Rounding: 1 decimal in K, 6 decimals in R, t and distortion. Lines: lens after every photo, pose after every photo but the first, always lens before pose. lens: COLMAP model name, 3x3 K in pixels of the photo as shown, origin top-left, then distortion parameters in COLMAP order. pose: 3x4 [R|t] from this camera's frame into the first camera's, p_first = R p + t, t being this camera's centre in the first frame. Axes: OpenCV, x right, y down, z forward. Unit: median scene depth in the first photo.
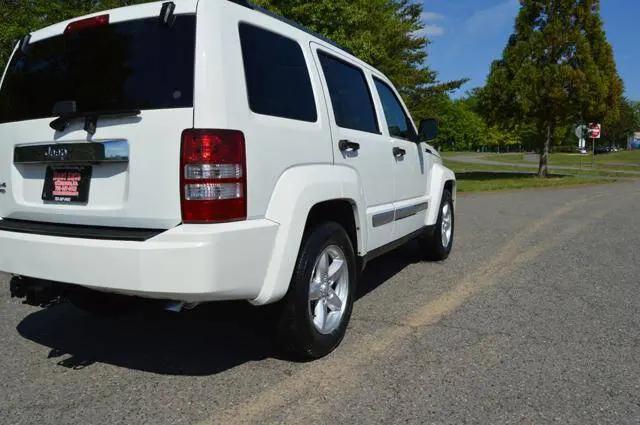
lens RADIAL K [[510.6, 0, 319.0], [0, 510.6, 207.6], [0, 0, 1]] dist [-0.075538, 0.004994]
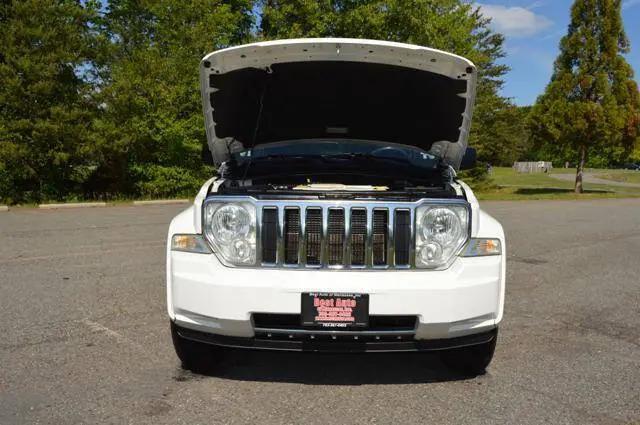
lens RADIAL K [[562.0, 0, 319.0], [0, 562.0, 211.1], [0, 0, 1]] dist [-0.079328, 0.013672]
pose [[0.978276, 0.028544, -0.205330, 0.132387], [-0.033942, 0.999163, -0.022812, 0.038757], [0.204507, 0.029286, 0.978427, -0.467050]]
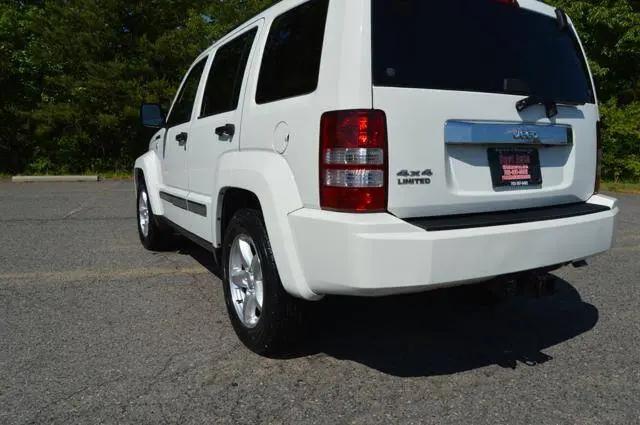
lens RADIAL K [[503.5, 0, 320.0], [0, 503.5, 212.5], [0, 0, 1]] dist [-0.075940, 0.014932]
pose [[0.784949, 0.111783, -0.609393, 0.217372], [-0.087687, 0.993732, 0.069335, -0.006952], [0.613324, -0.000988, 0.789831, 0.039384]]
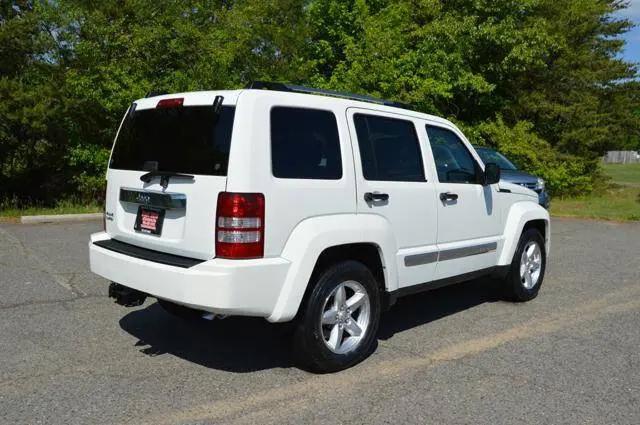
lens RADIAL K [[608.8, 0, 319.1], [0, 608.8, 208.9], [0, 0, 1]] dist [-0.073912, 0.019566]
pose [[0.956608, 0.061115, -0.284898, 0.054174], [-0.063776, 0.997964, -0.000064, -0.013876], [0.284314, 0.018231, 0.958558, -0.061135]]
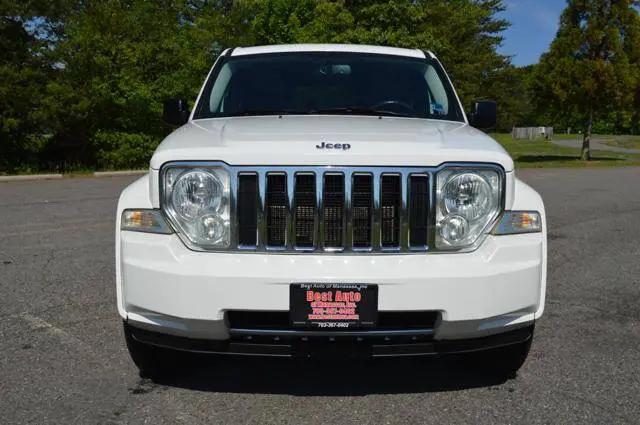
lens RADIAL K [[608.8, 0, 319.1], [0, 608.8, 208.9], [0, 0, 1]] dist [-0.073912, 0.019566]
pose [[0.984114, 0.028648, -0.175210, 0.125436], [-0.025498, 0.999471, 0.020207, 0.039202], [0.175696, -0.015418, 0.984324, -0.443974]]
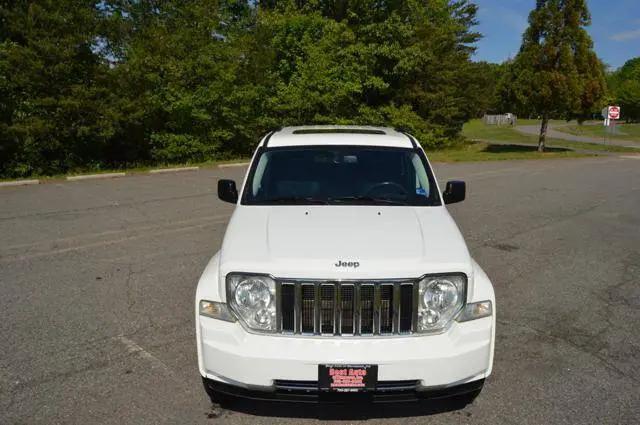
lens RADIAL K [[491.4, 0, 318.0], [0, 491.4, 210.7], [0, 0, 1]] dist [-0.076944, 0.000803]
pose [[0.981177, 0.037590, -0.189417, 0.124422], [-0.021753, 0.996143, 0.085008, 0.001038], [0.191882, -0.079288, 0.978210, -0.462229]]
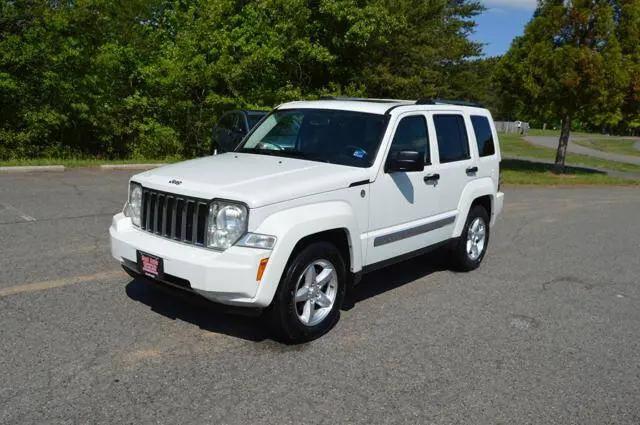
lens RADIAL K [[562.0, 0, 319.0], [0, 562.0, 211.1], [0, 0, 1]] dist [-0.079328, 0.013672]
pose [[0.983485, 0.089826, -0.157124, 0.220123], [-0.080383, 0.994612, 0.065467, -0.025704], [0.162158, -0.051755, 0.985407, -0.039544]]
